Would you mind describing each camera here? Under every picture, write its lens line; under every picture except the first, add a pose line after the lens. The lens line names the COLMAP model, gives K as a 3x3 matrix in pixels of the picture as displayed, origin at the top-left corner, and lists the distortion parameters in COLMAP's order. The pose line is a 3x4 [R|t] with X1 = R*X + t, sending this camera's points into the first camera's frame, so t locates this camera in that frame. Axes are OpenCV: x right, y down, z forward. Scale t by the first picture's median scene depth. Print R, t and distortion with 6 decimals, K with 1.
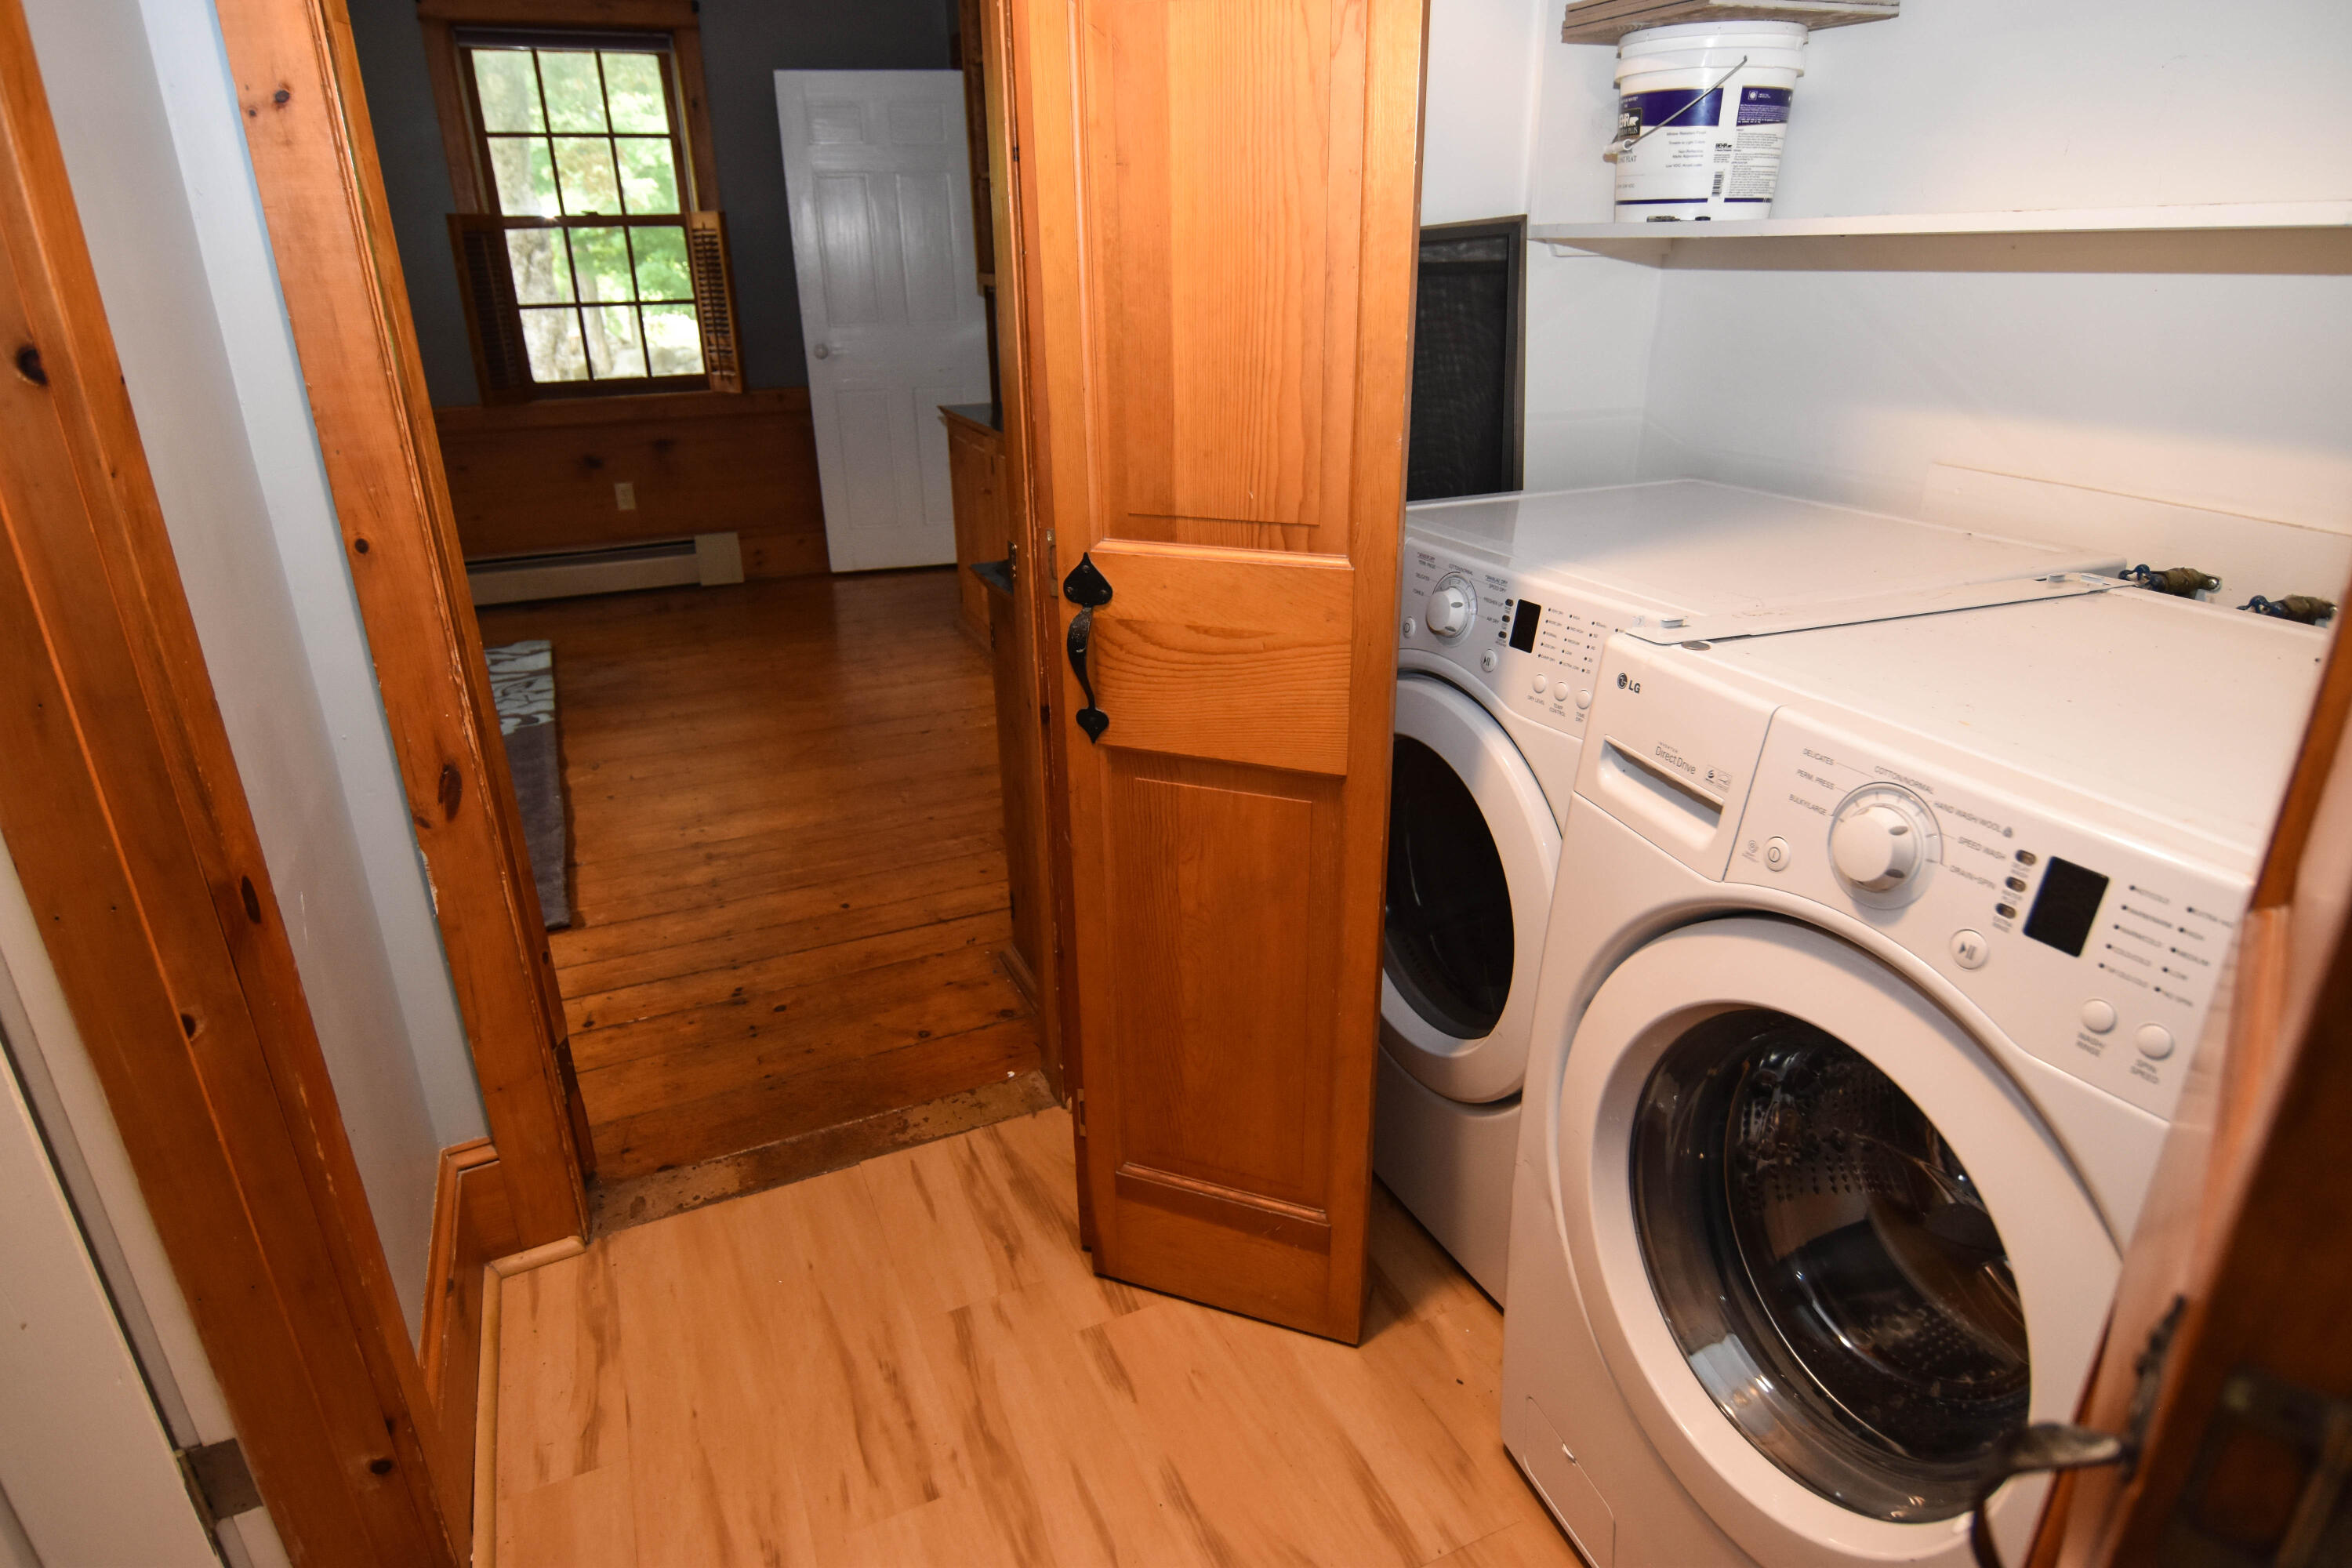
lens RADIAL K [[1303.8, 0, 1189.8], [0, 1303.8, 774.7], [0, 0, 1]] dist [-0.011522, -0.002698]
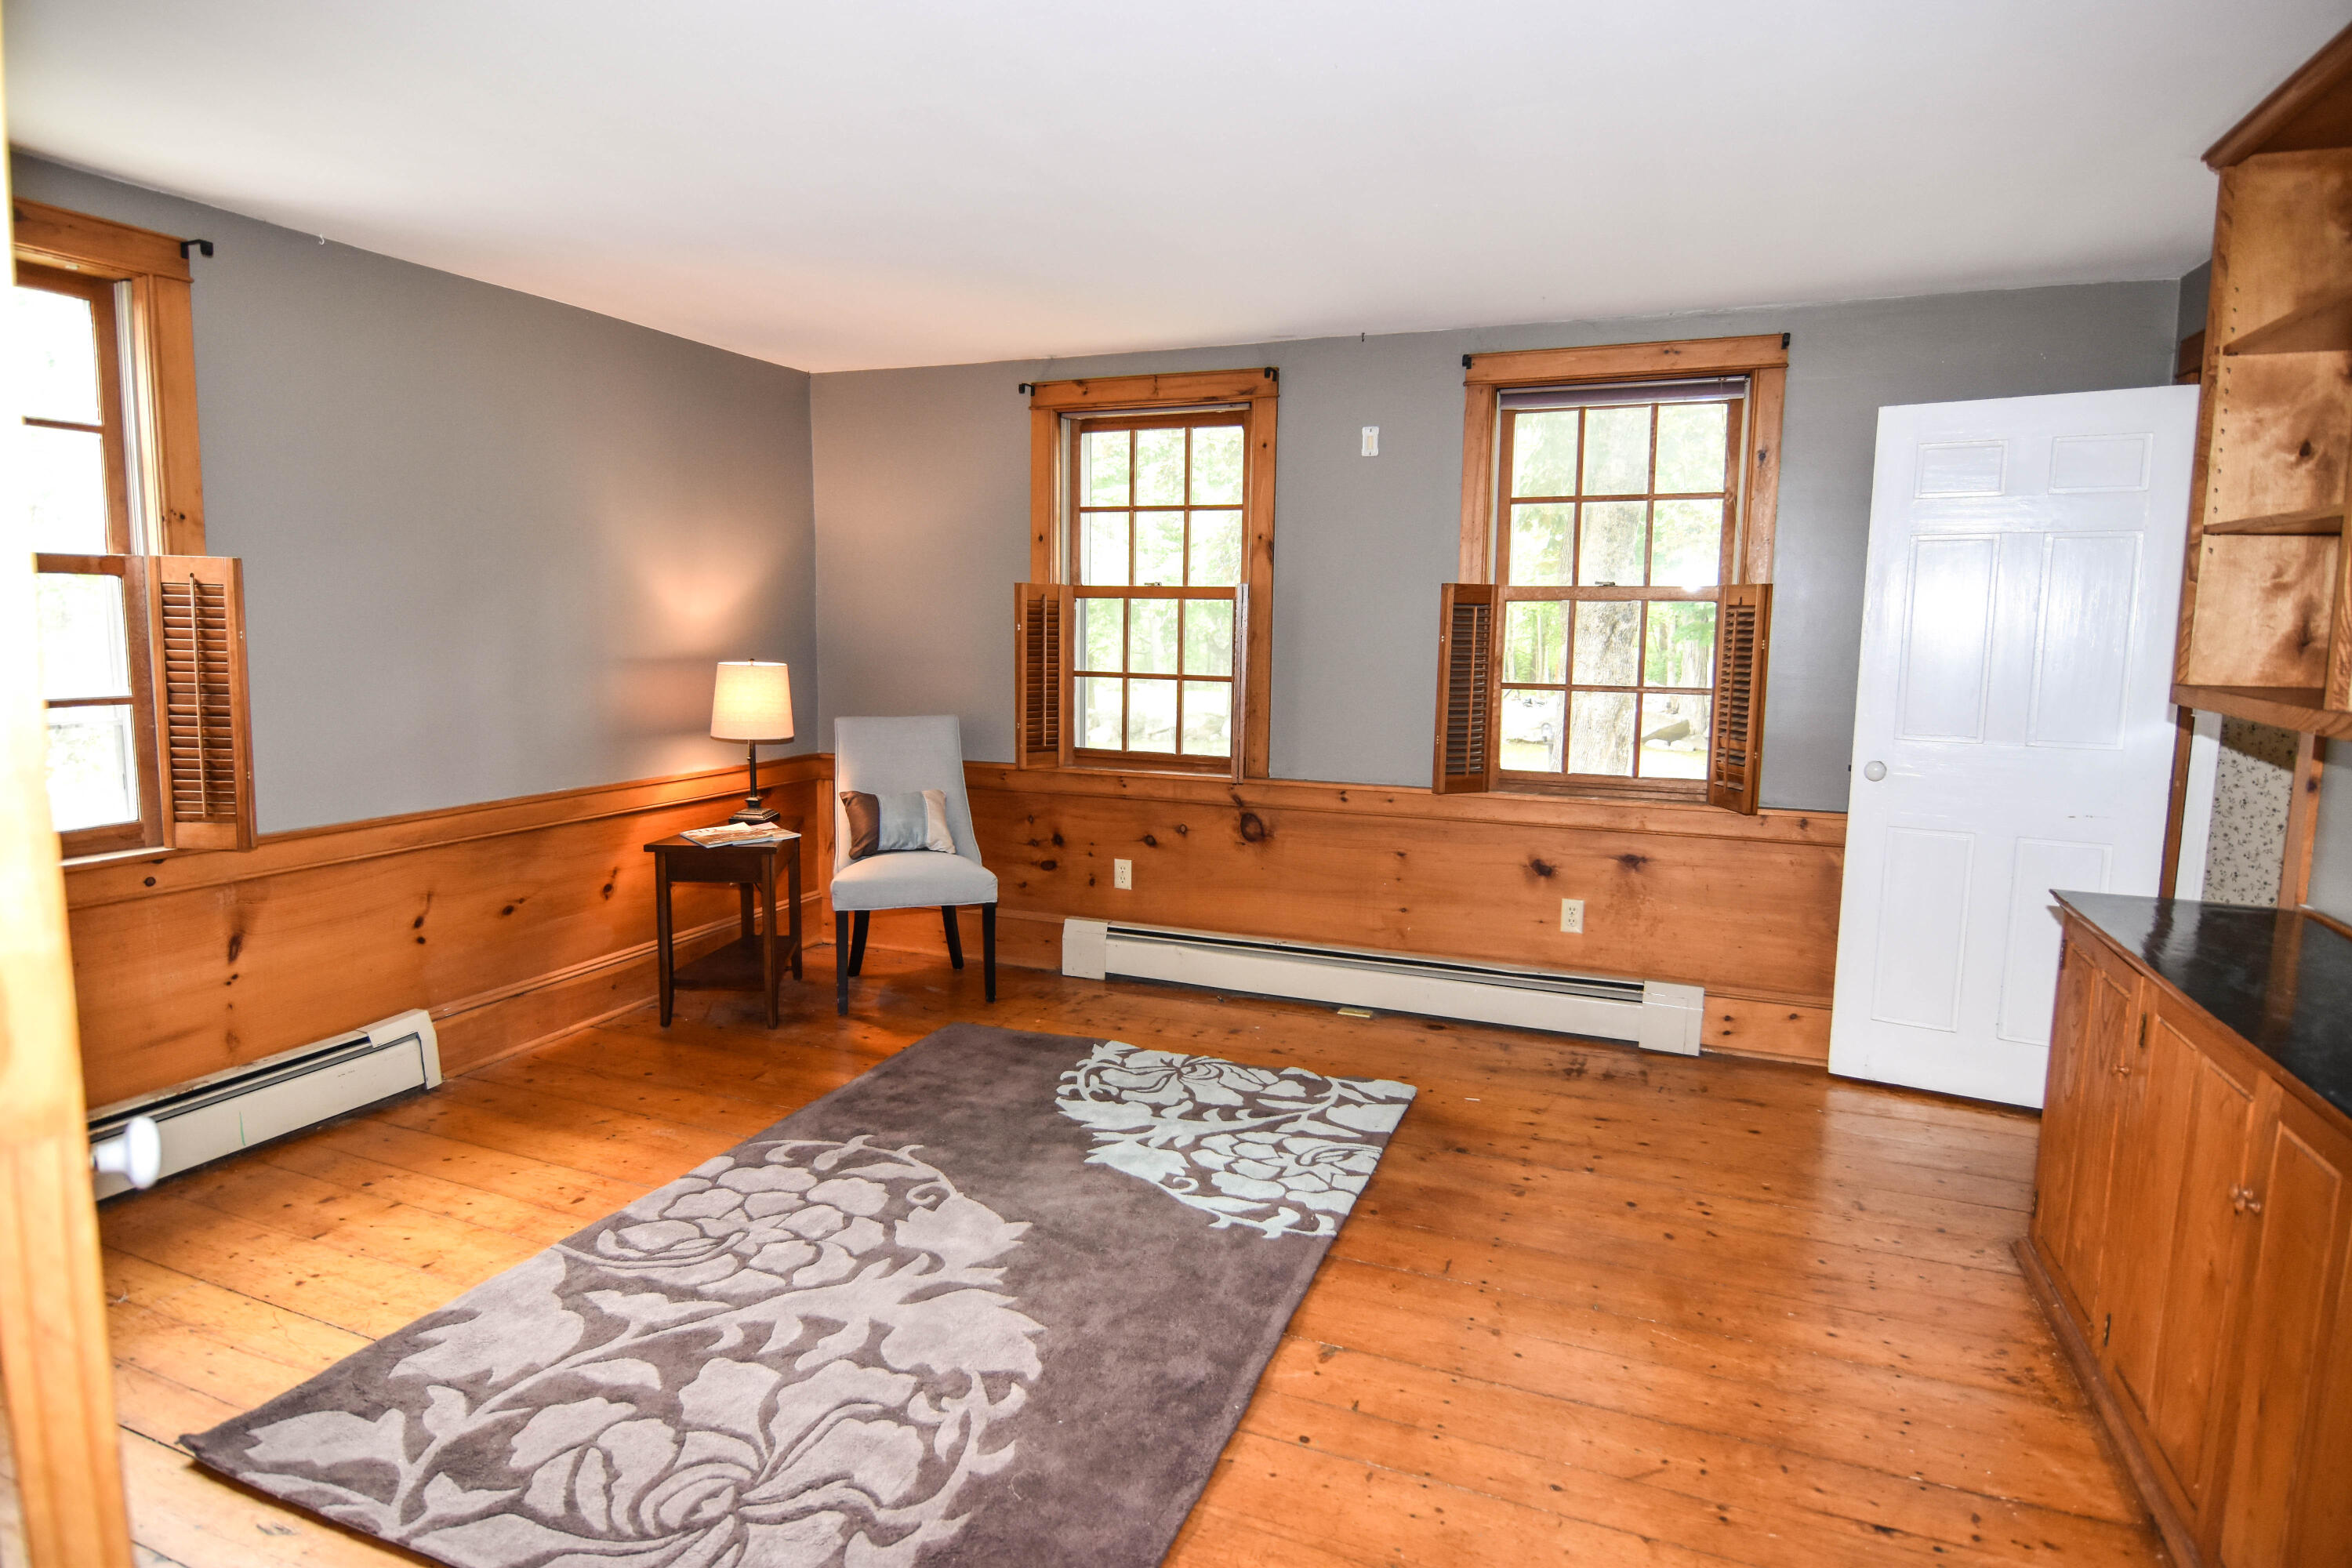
lens RADIAL K [[1280.5, 0, 1177.8], [0, 1280.5, 777.7], [0, 0, 1]] dist [-0.008020, -0.010338]
pose [[0.693065, 0.111948, -0.712130, -0.057698], [-0.291702, 0.946930, -0.135034, -0.129893], [0.659220, 0.301317, 0.688939, 0.303056]]
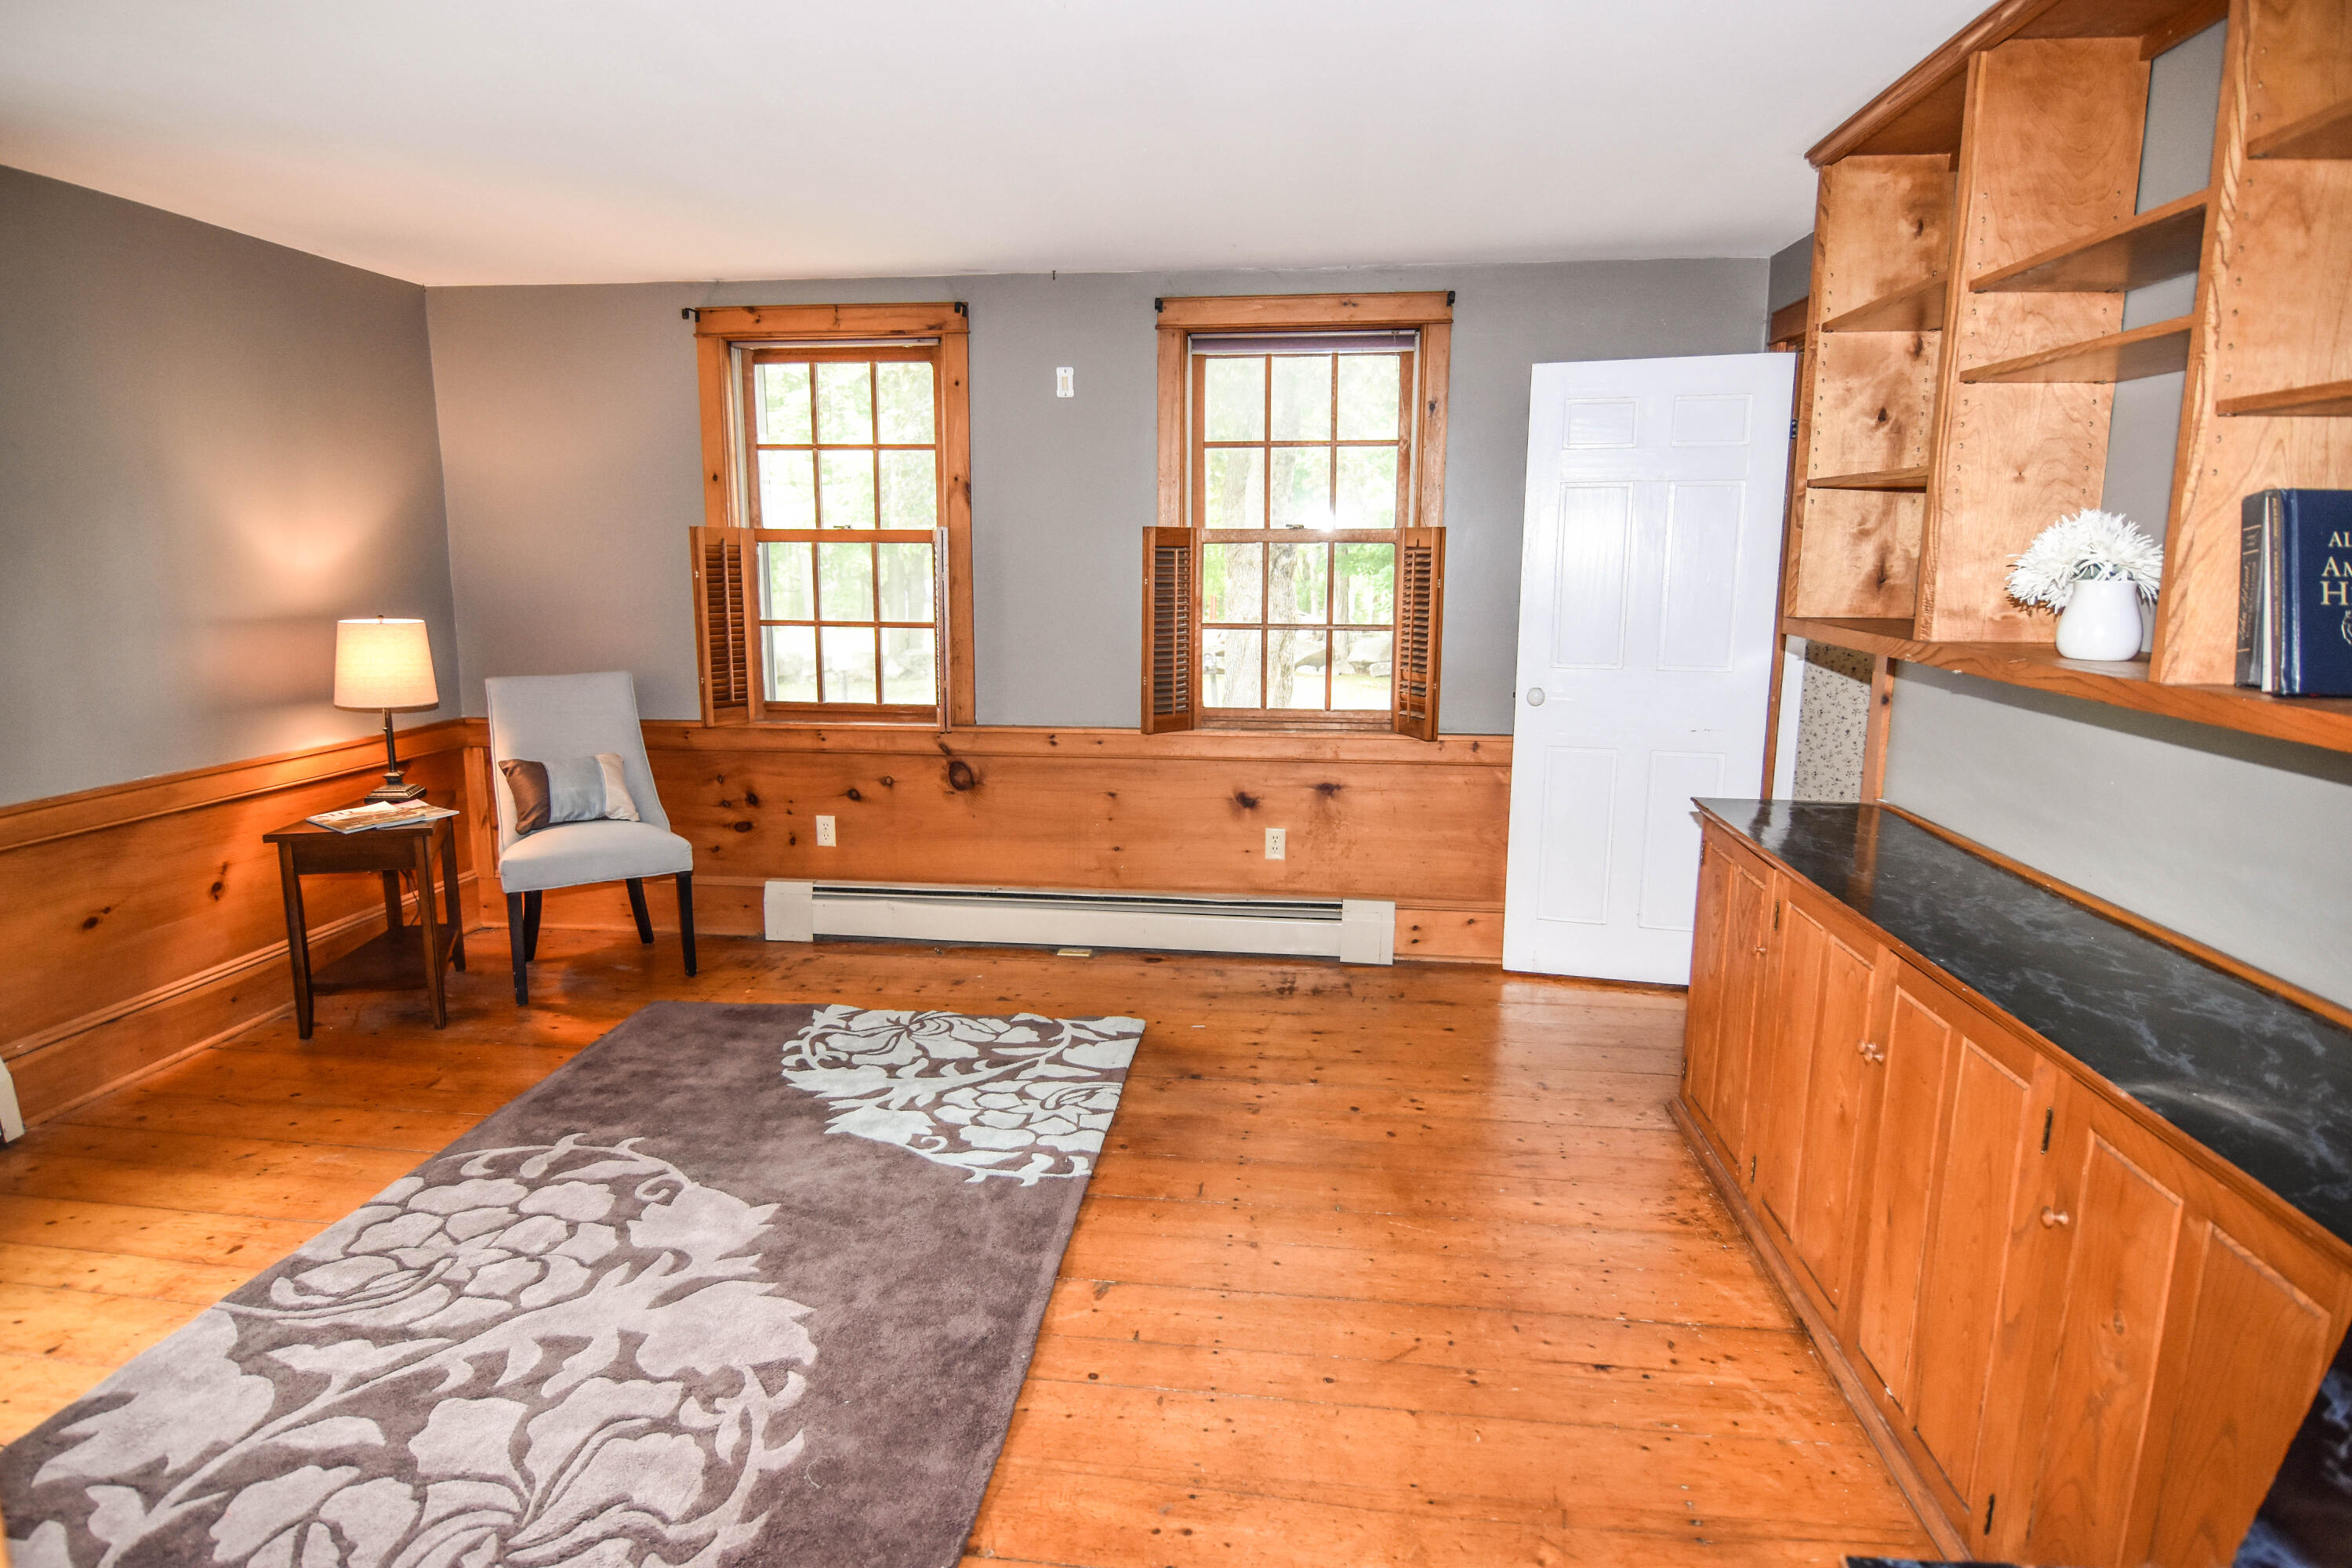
lens RADIAL K [[1280.5, 0, 1186.3], [0, 1280.5, 778.4], [0, 0, 1]] dist [-0.008020, -0.010338]
pose [[0.860333, 0.105535, -0.498689, -0.082765], [-0.206952, 0.966389, -0.152521, -0.128702], [0.465831, 0.234423, 0.853257, 0.283337]]
